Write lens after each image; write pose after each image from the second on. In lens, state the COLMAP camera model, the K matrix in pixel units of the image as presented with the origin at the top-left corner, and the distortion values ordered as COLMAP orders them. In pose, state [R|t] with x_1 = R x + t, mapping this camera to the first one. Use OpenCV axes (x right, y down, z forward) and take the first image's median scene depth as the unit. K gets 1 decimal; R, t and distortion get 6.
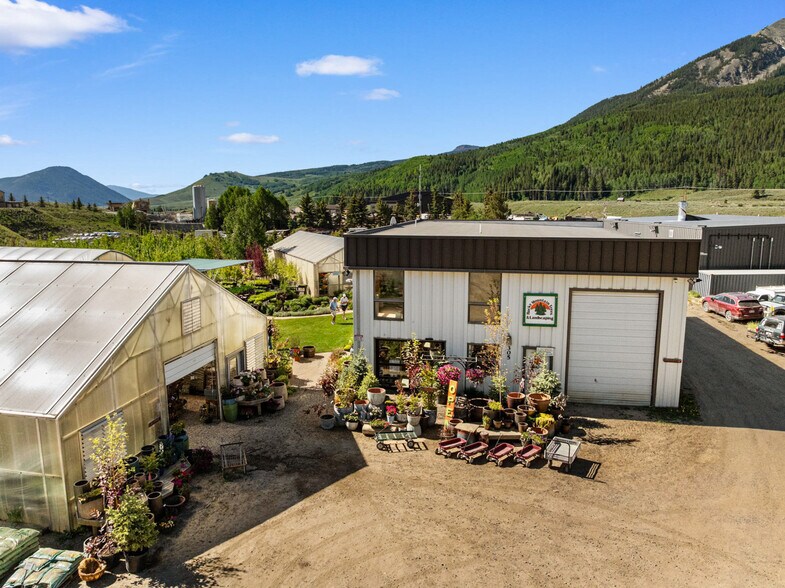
lens RADIAL K [[549.5, 0, 392.5], [0, 549.5, 294.0], [0, 0, 1]] dist [-0.057267, 0.030577]
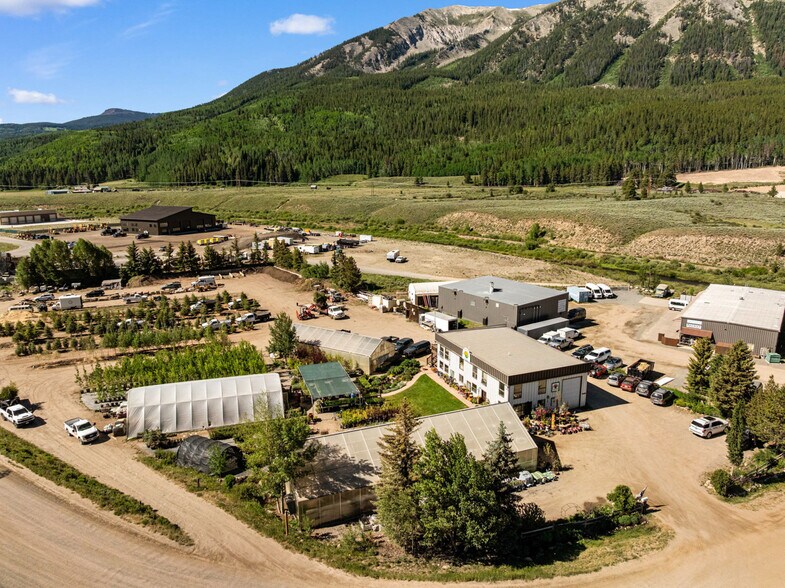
lens RADIAL K [[561.7, 0, 392.5], [0, 561.7, 294.0], [0, 0, 1]] dist [-0.099757, 0.084507]
pose [[0.832186, -0.118788, 0.541623, -2.421984], [0.088064, 0.992700, 0.082410, -0.936791], [-0.547459, -0.020883, 0.836572, -1.352131]]
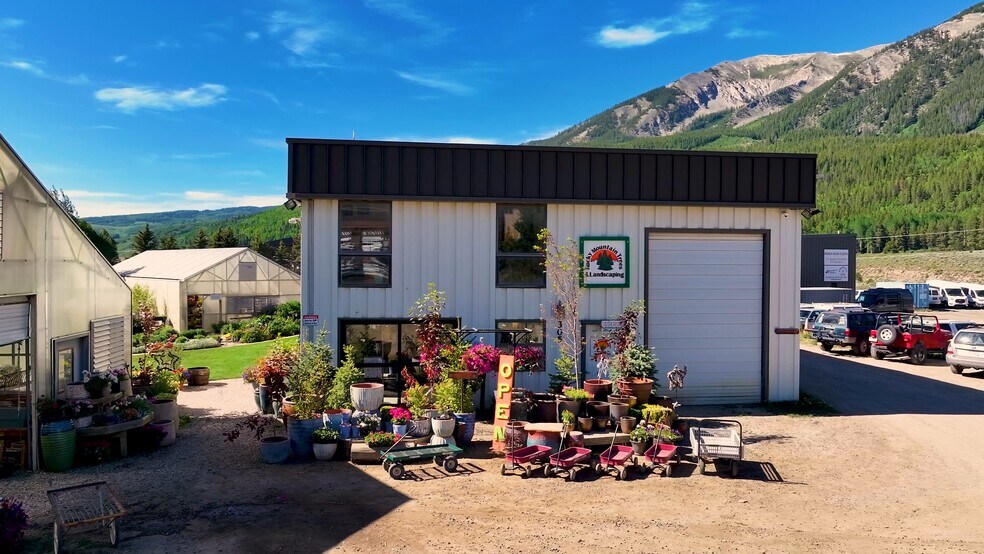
lens RADIAL K [[695.0, 0, 492.0], [0, 695.0, 277.0], [0, 0, 1]] dist [-0.017058, 0.037316]
pose [[0.948873, 0.003163, 0.315641, -0.122103], [0.042327, 0.989644, -0.137160, 0.157773], [-0.312806, 0.143507, 0.938913, 0.268883]]
